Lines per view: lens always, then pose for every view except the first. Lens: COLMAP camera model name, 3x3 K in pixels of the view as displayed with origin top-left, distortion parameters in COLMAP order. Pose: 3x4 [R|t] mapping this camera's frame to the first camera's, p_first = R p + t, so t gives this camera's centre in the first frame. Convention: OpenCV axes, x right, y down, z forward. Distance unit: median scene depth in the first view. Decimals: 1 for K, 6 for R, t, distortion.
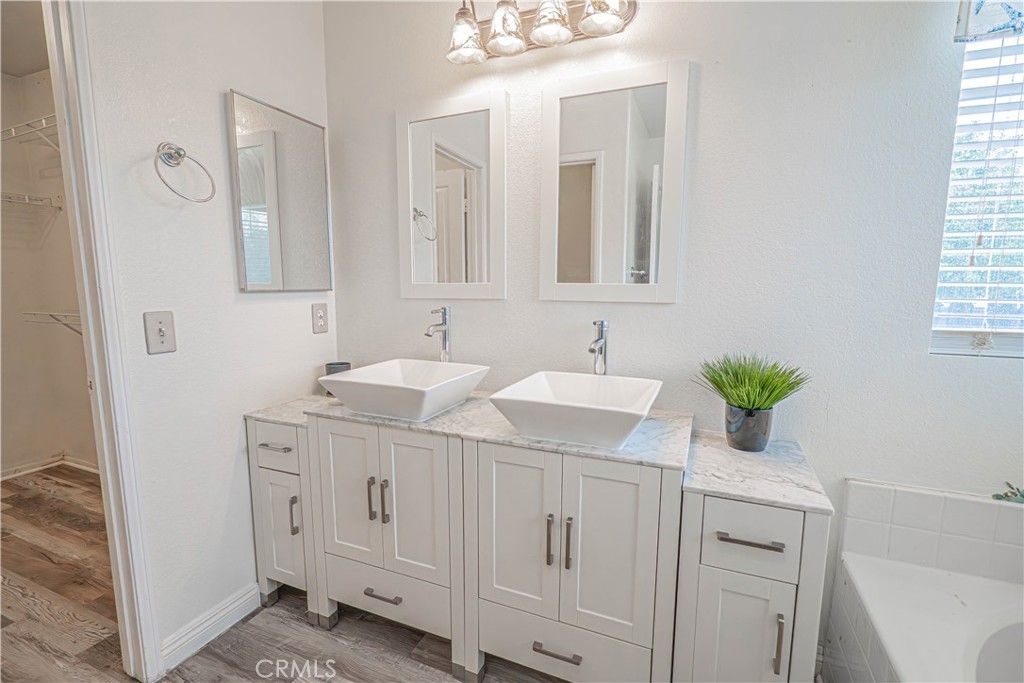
lens RADIAL K [[459.8, 0, 514.2], [0, 459.8, 344.4], [0, 0, 1]] dist [-0.004072, 0.002586]
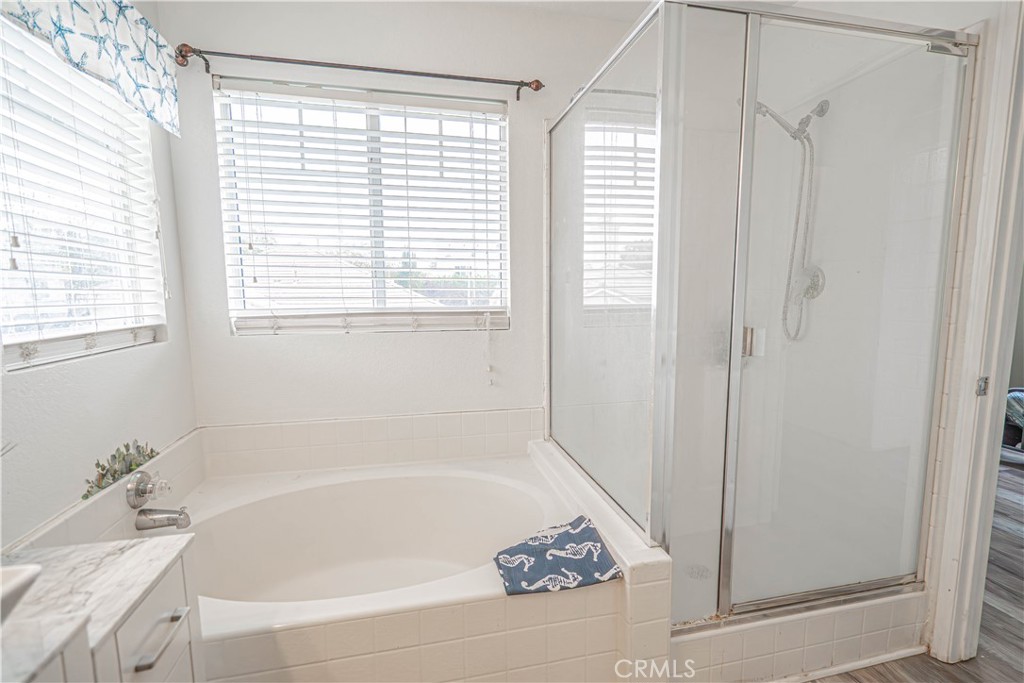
lens RADIAL K [[459.8, 0, 512.5], [0, 459.8, 345.0], [0, 0, 1]] dist [-0.004072, 0.002586]
pose [[-0.578554, -0.091057, 0.810545, -0.330882], [0.110138, 0.975926, 0.188251, -0.095948], [-0.808174, 0.198185, -0.554597, 0.791563]]
